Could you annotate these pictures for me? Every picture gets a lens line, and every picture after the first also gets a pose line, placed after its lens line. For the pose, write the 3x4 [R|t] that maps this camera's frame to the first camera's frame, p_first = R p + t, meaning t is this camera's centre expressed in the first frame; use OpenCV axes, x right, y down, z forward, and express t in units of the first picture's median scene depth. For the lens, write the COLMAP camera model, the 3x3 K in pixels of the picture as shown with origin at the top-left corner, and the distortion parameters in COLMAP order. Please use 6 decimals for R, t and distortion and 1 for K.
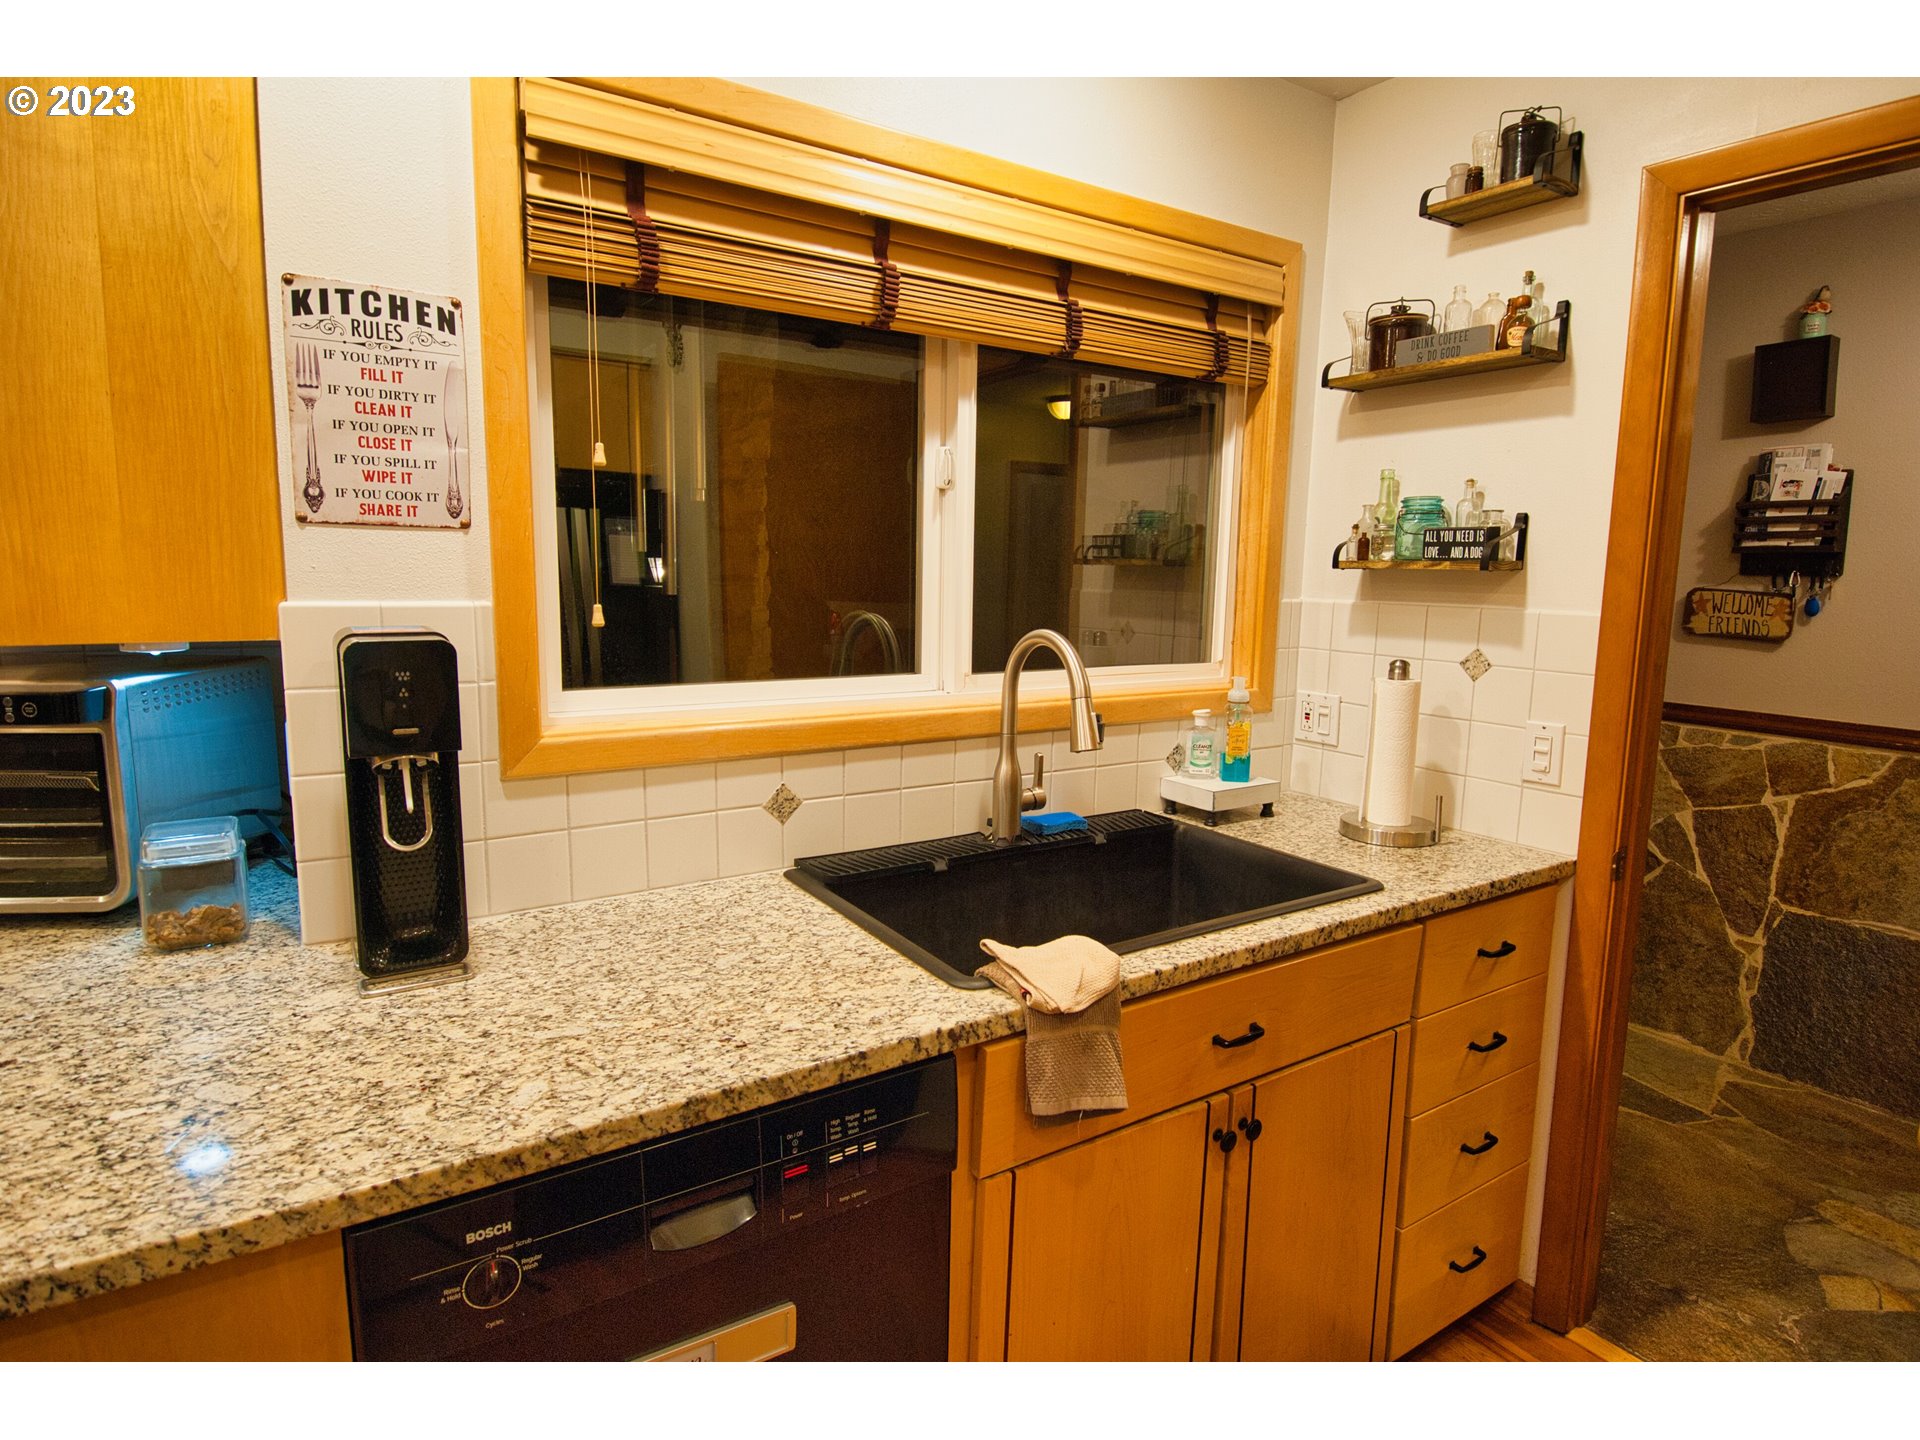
lens RADIAL K [[1046.7, 0, 969.9], [0, 1046.7, 715.6], [0, 0, 1]] dist [-0.010653, -0.007868]
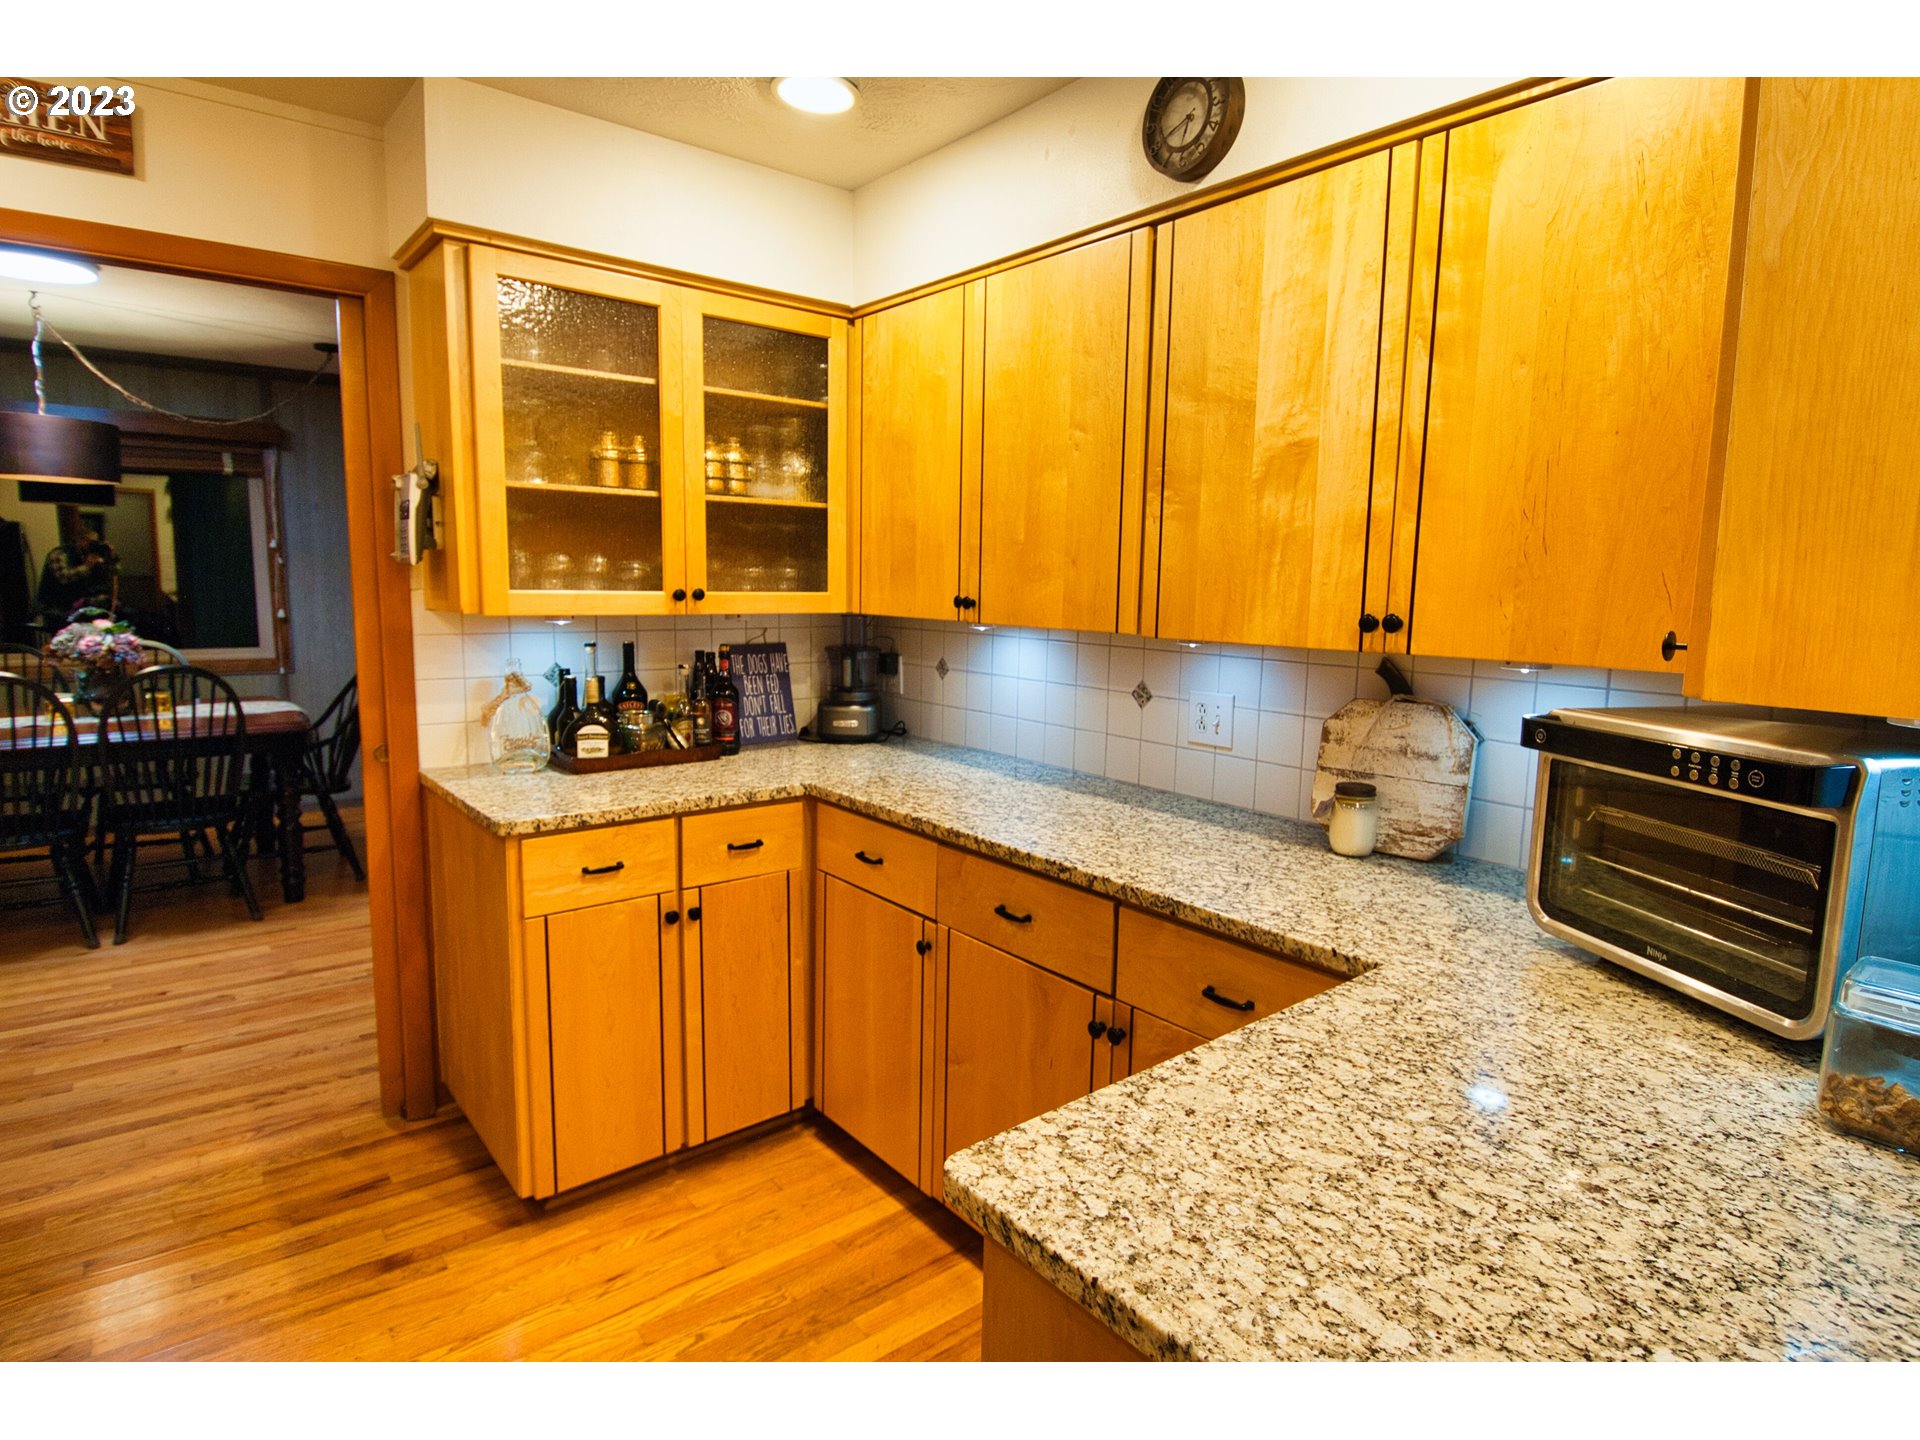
lens RADIAL K [[1046.7, 0, 969.0], [0, 1046.7, 714.1], [0, 0, 1]] dist [-0.010653, -0.007868]
pose [[0.103068, 0.118370, -0.987606, -0.163983], [-0.156479, 0.982460, 0.101423, -0.045998], [0.982289, 0.144086, 0.119782, 0.284825]]
